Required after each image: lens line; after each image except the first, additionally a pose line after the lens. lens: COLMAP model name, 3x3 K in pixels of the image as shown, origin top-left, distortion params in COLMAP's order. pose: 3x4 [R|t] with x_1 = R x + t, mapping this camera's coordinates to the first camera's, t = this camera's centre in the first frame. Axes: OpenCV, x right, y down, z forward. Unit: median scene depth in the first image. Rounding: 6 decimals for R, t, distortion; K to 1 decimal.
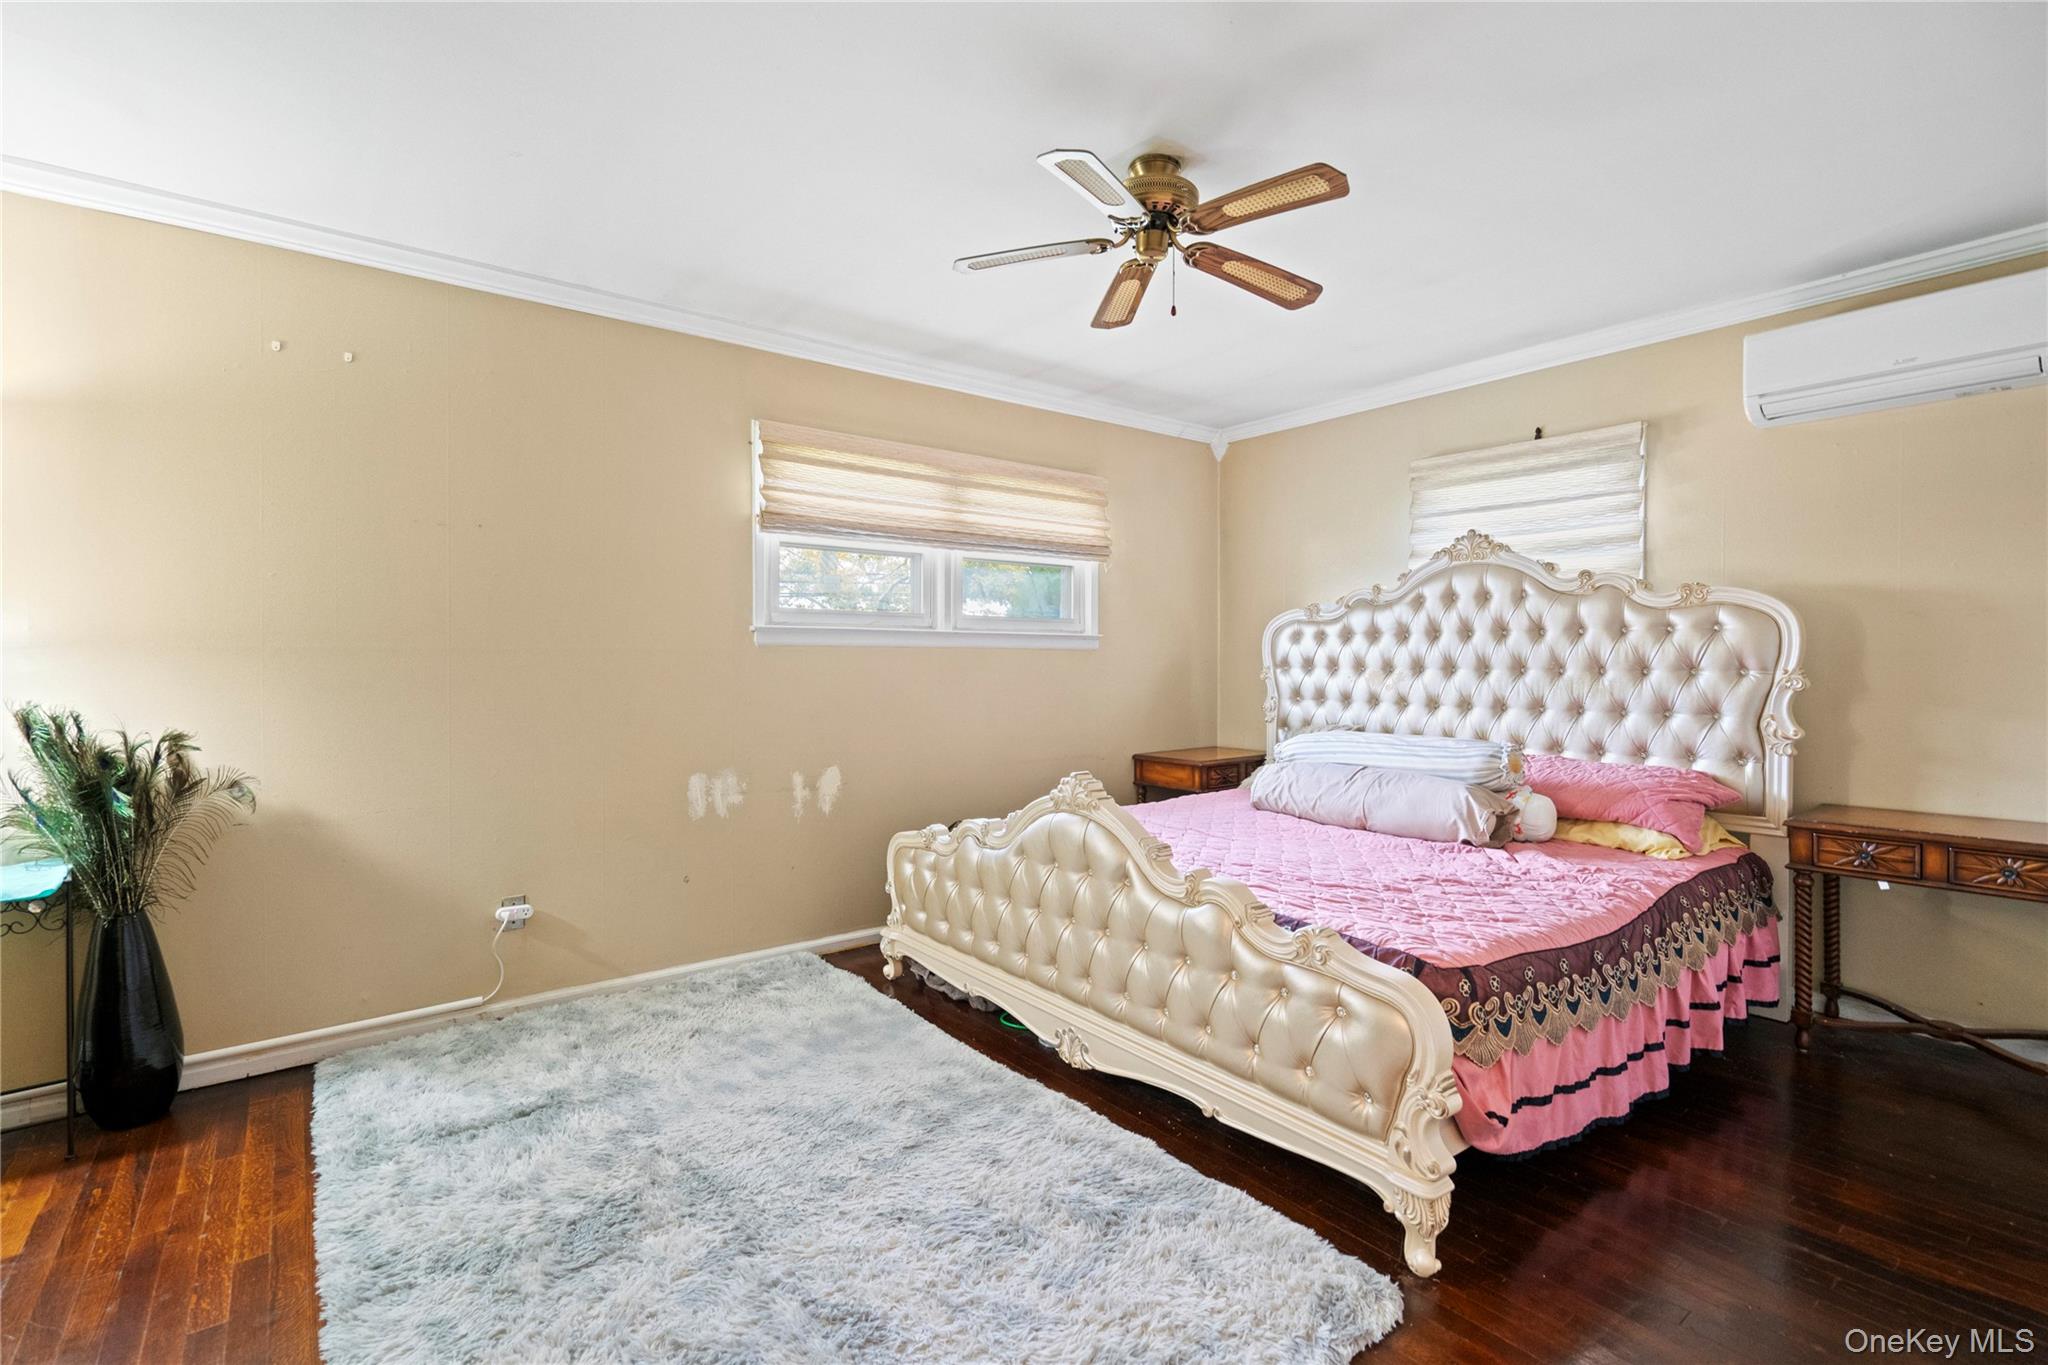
lens RADIAL K [[933.6, 0, 1021.8], [0, 933.6, 672.4], [0, 0, 1]] dist [-0.006786, 0.006638]
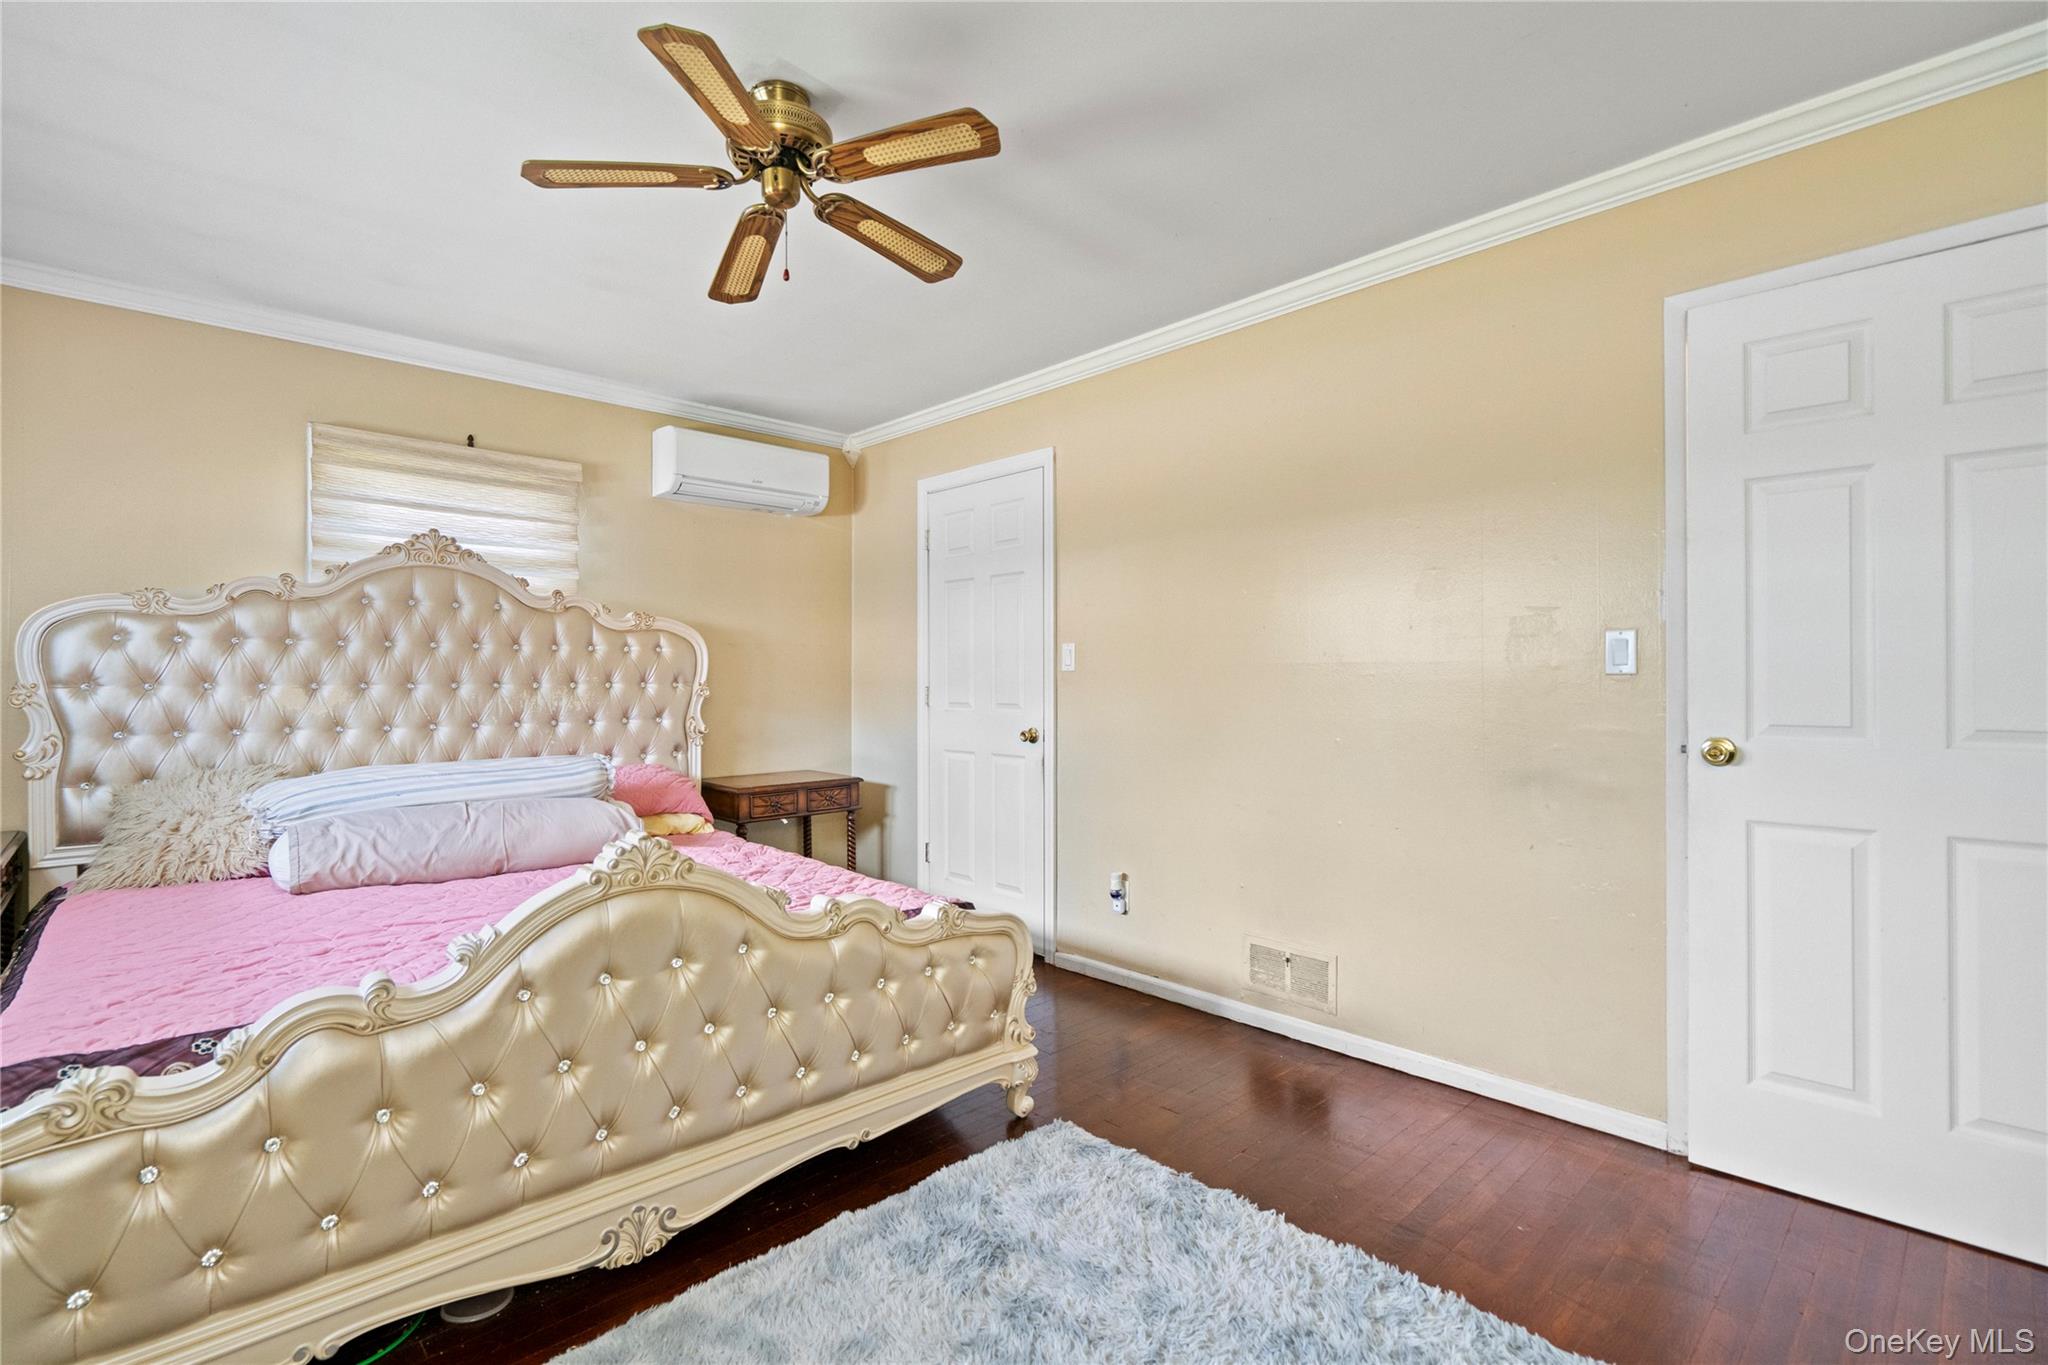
lens RADIAL K [[933.6, 0, 967.4], [0, 933.6, 675.6], [0, 0, 1]] dist [-0.006786, 0.006638]
pose [[-0.081176, 0.004303, 0.996690, -0.463923], [0.013799, 0.999900, -0.003193, -0.002233], [-0.996604, 0.013494, -0.081227, 0.580375]]
